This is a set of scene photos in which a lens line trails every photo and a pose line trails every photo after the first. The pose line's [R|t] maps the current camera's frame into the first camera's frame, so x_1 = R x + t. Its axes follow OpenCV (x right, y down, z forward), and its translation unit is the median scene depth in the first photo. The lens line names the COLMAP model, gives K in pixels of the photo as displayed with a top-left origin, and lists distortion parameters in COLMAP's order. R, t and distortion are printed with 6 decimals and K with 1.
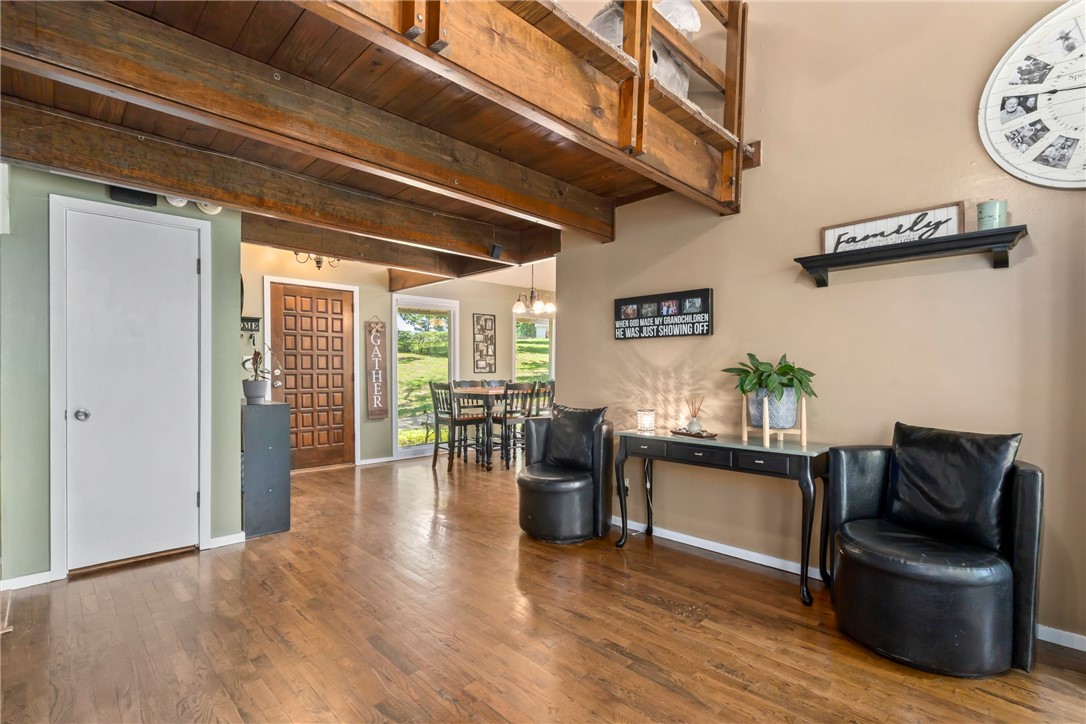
lens RADIAL K [[497.7, 0, 538.3], [0, 497.7, 372.9], [0, 0, 1]] dist [-0.004554, 0.001712]
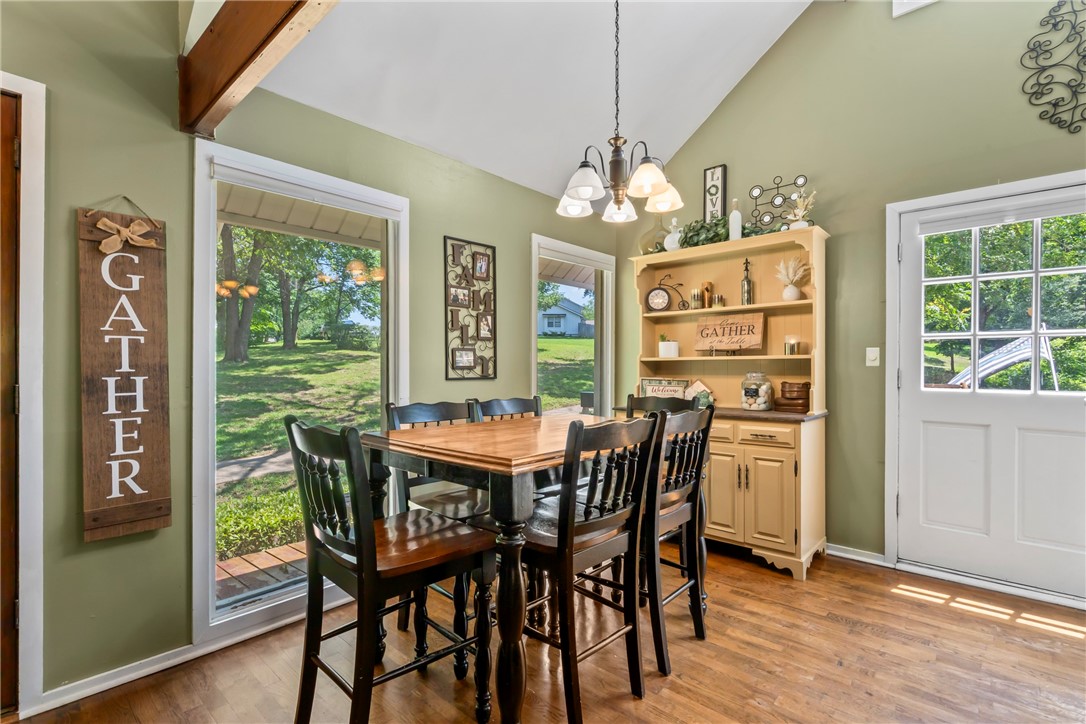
lens RADIAL K [[497.7, 0, 542.0], [0, 497.7, 368.2], [0, 0, 1]] dist [-0.004554, 0.001712]
pose [[0.997538, 0.001177, 0.070118, -0.082387], [-0.000456, 0.999947, -0.010301, -0.005833], [-0.070126, 0.010244, 0.997486, 0.608652]]
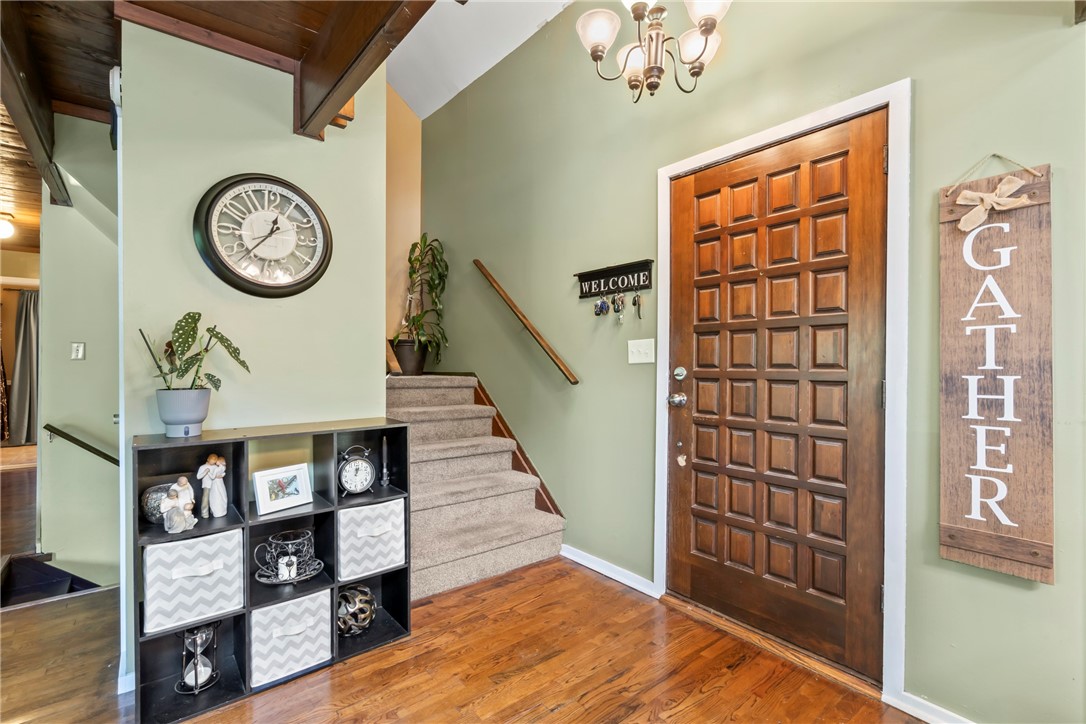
lens RADIAL K [[497.7, 0, 538.2], [0, 497.7, 364.2], [0, 0, 1]] dist [-0.004554, 0.001712]
pose [[-0.103391, 0.001608, -0.994640, -0.049610], [-0.011325, 0.999932, 0.002793, -0.007192], [0.994576, 0.011553, -0.103365, 0.717926]]
